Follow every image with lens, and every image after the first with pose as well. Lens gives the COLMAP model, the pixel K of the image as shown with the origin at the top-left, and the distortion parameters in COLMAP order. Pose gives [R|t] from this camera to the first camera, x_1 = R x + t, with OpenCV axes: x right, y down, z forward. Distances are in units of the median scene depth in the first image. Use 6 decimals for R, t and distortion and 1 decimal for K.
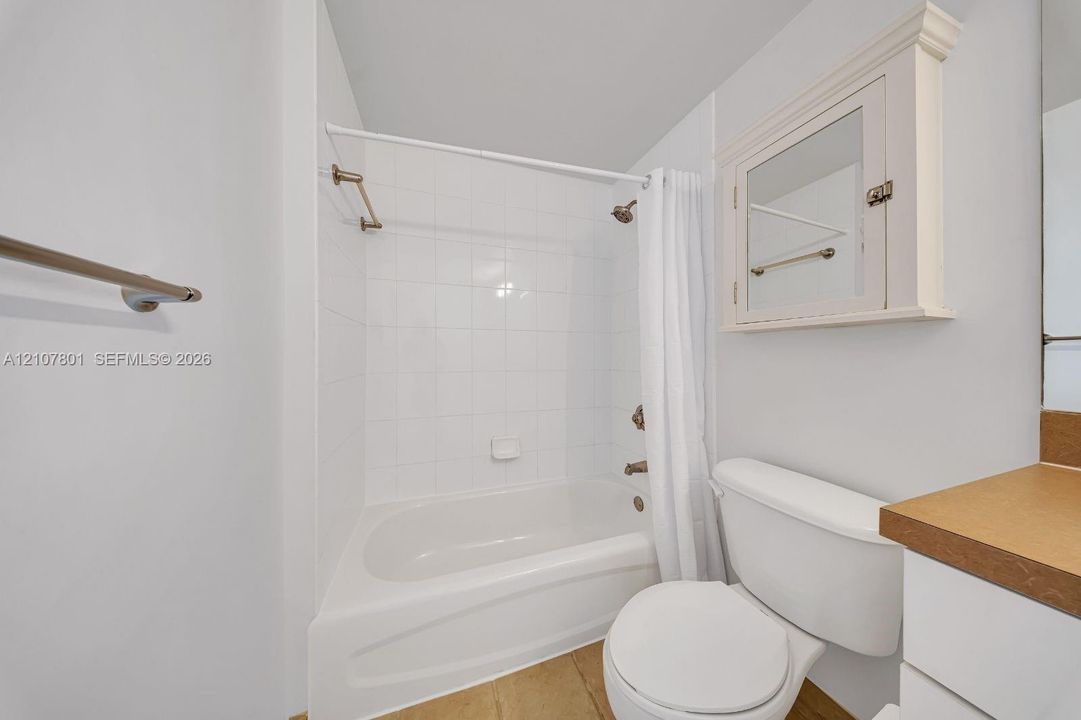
lens RADIAL K [[316.7, 0, 542.5], [0, 316.7, 356.9], [0, 0, 1]] dist [-0.000891, -0.000027]
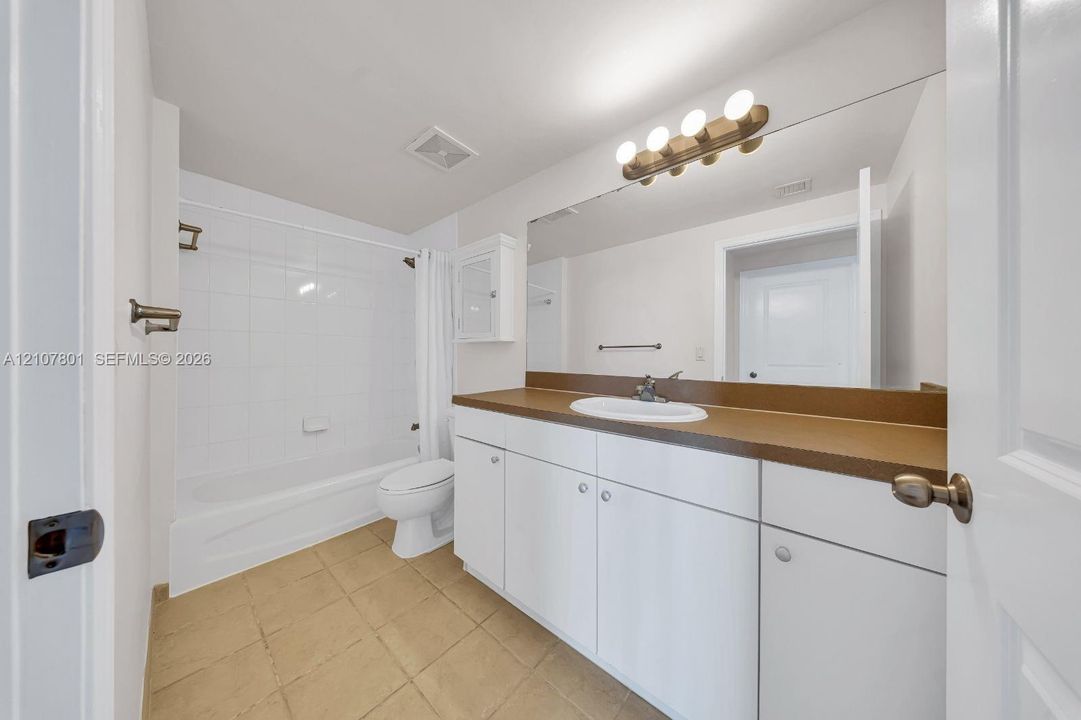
lens RADIAL K [[316.7, 0, 539.7], [0, 316.7, 359.0], [0, 0, 1]] dist [-0.000891, -0.000027]
pose [[0.861463, 0.004204, 0.507804, 0.020980], [-0.002857, 0.999990, -0.003432, 0.025765], [-0.507813, 0.001505, 0.861466, -0.828368]]
